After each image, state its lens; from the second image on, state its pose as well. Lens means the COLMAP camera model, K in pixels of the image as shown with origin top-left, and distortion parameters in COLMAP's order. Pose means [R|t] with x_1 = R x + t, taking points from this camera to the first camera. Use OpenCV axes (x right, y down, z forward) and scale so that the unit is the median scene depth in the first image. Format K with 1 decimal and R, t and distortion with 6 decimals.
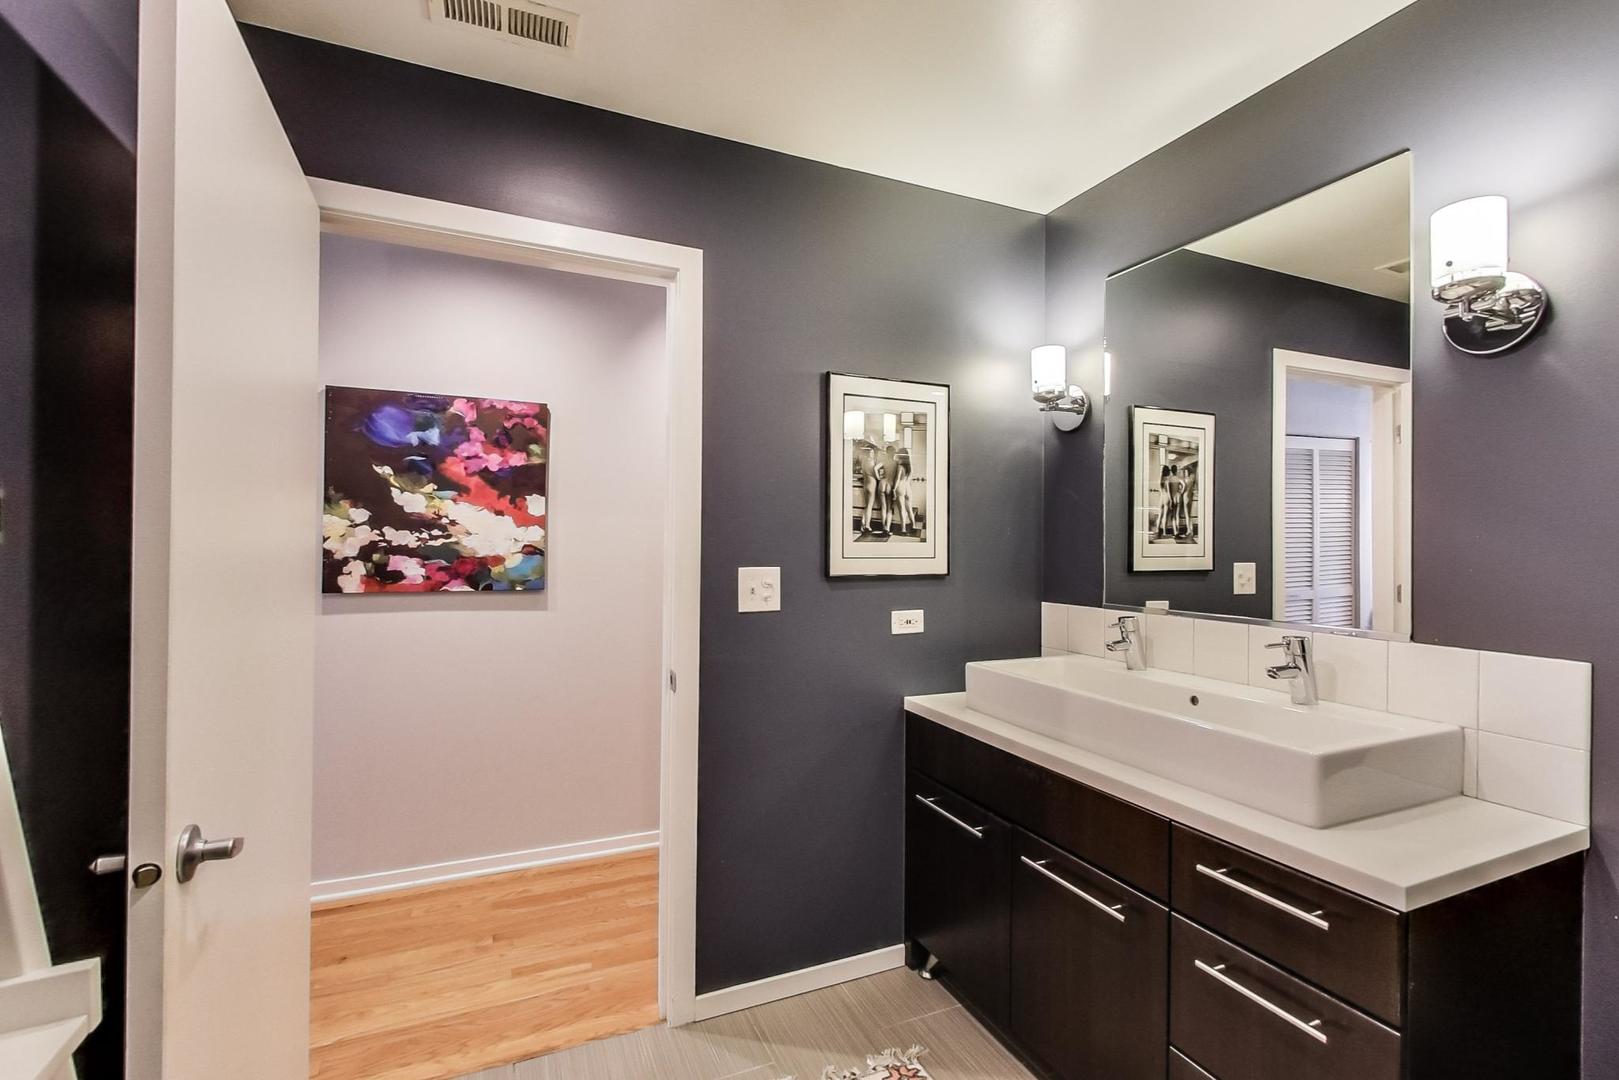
lens RADIAL K [[698.9, 0, 809.5], [0, 698.9, 540.0], [0, 0, 1]] dist [0.005411, -0.000184]
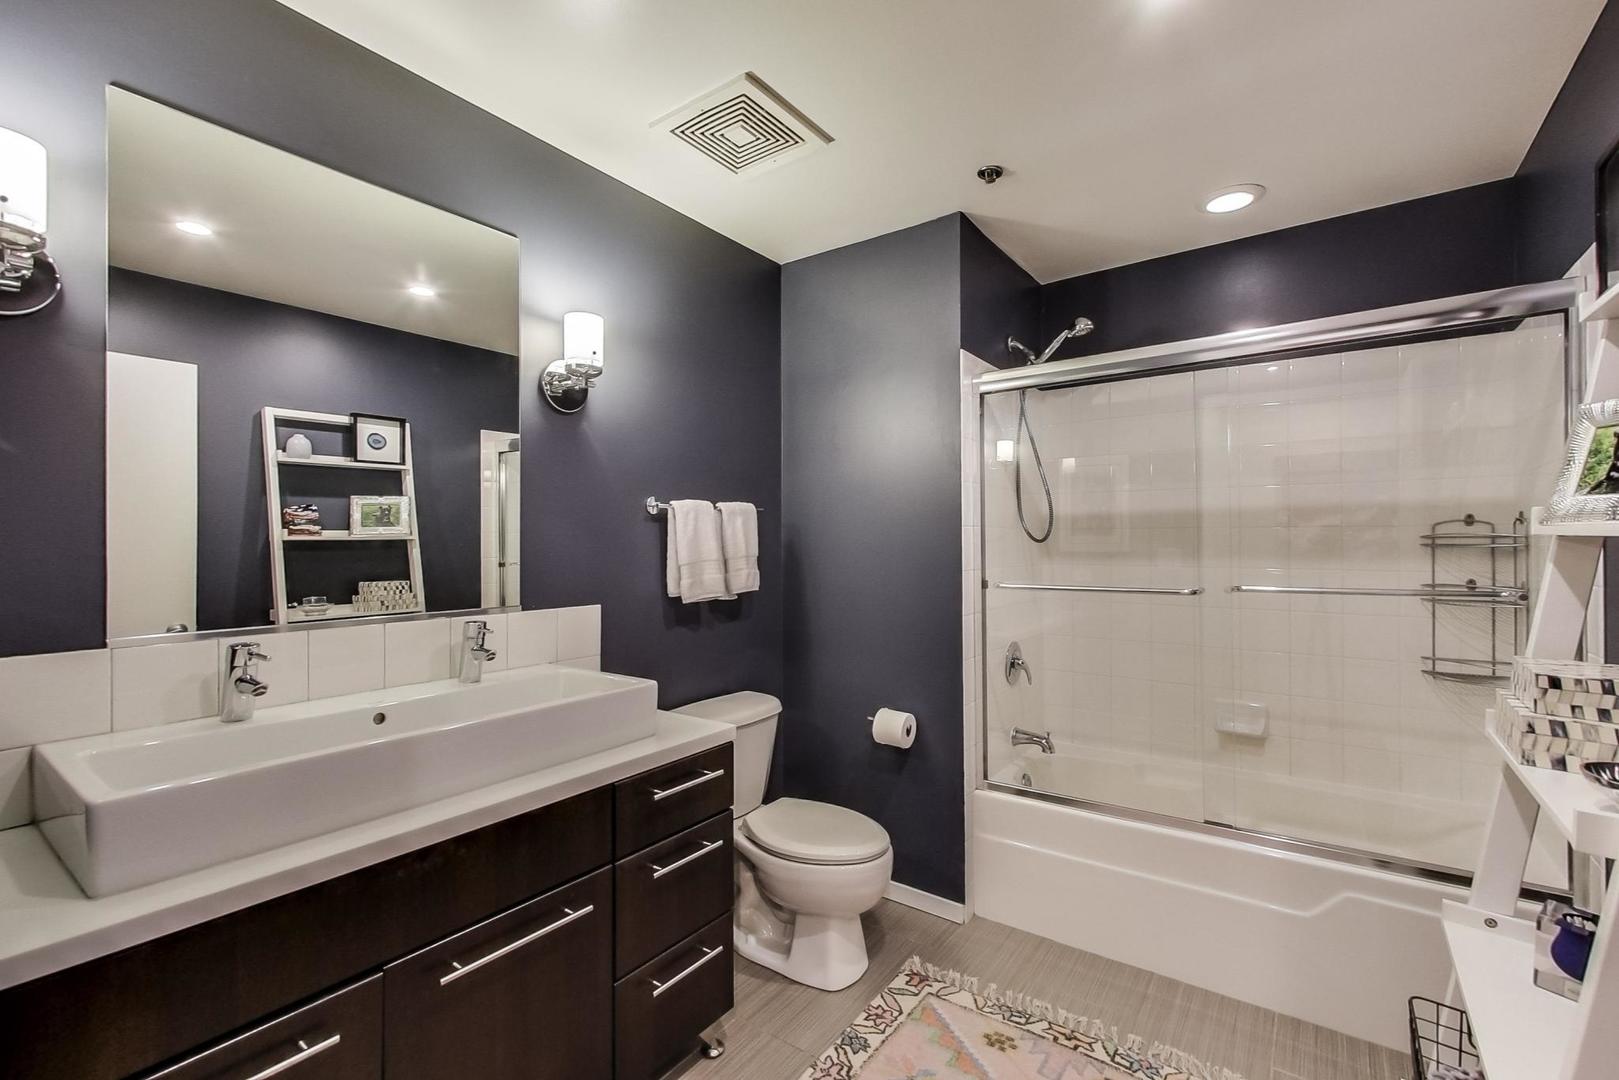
lens RADIAL K [[698.9, 0, 809.5], [0, 698.9, 540.0], [0, 0, 1]] dist [0.005411, -0.000184]
pose [[-0.489696, -0.006646, 0.871868, -0.609138], [-0.004982, 0.999976, 0.004824, 0.001828], [-0.871879, -0.001981, -0.489718, 1.267031]]
